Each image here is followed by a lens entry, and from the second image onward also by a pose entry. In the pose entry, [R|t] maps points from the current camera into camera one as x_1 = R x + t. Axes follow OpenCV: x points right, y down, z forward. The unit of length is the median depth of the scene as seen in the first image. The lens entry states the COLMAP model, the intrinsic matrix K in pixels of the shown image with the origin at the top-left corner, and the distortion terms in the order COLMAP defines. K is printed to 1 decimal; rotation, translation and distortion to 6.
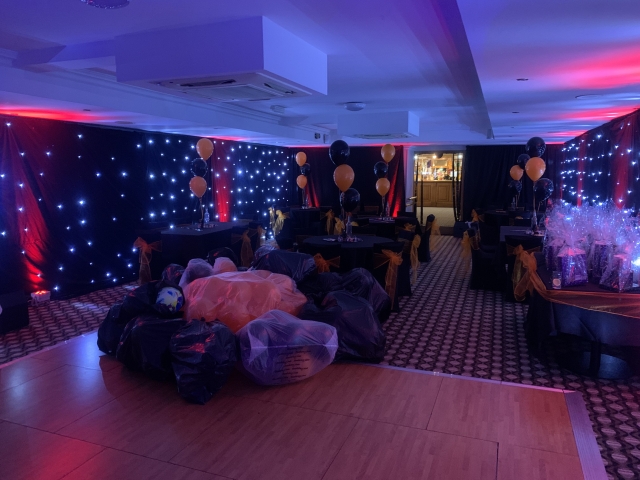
lens RADIAL K [[490.3, 0, 320.0], [0, 490.3, 240.0], [0, 0, 1]] dist [0.047164, -0.004419]
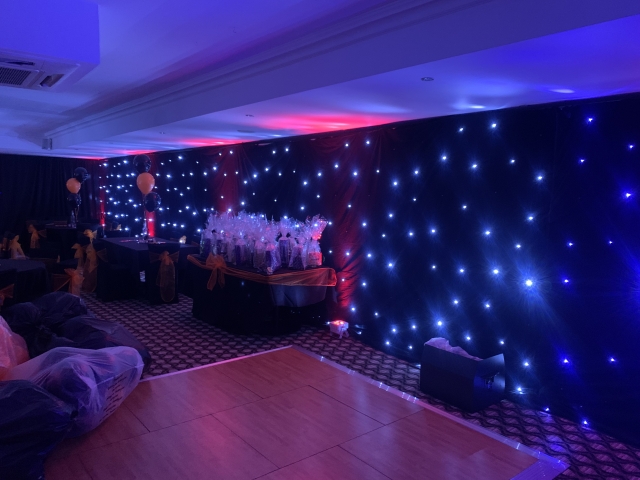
lens RADIAL K [[490.3, 0, 320.0], [0, 490.3, 240.0], [0, 0, 1]] dist [0.047164, -0.004419]
pose [[0.525677, -0.074704, 0.847398, -0.561737], [0.099146, 0.994728, 0.026188, -0.015092], [-0.844887, 0.070250, 0.530312, 0.177501]]
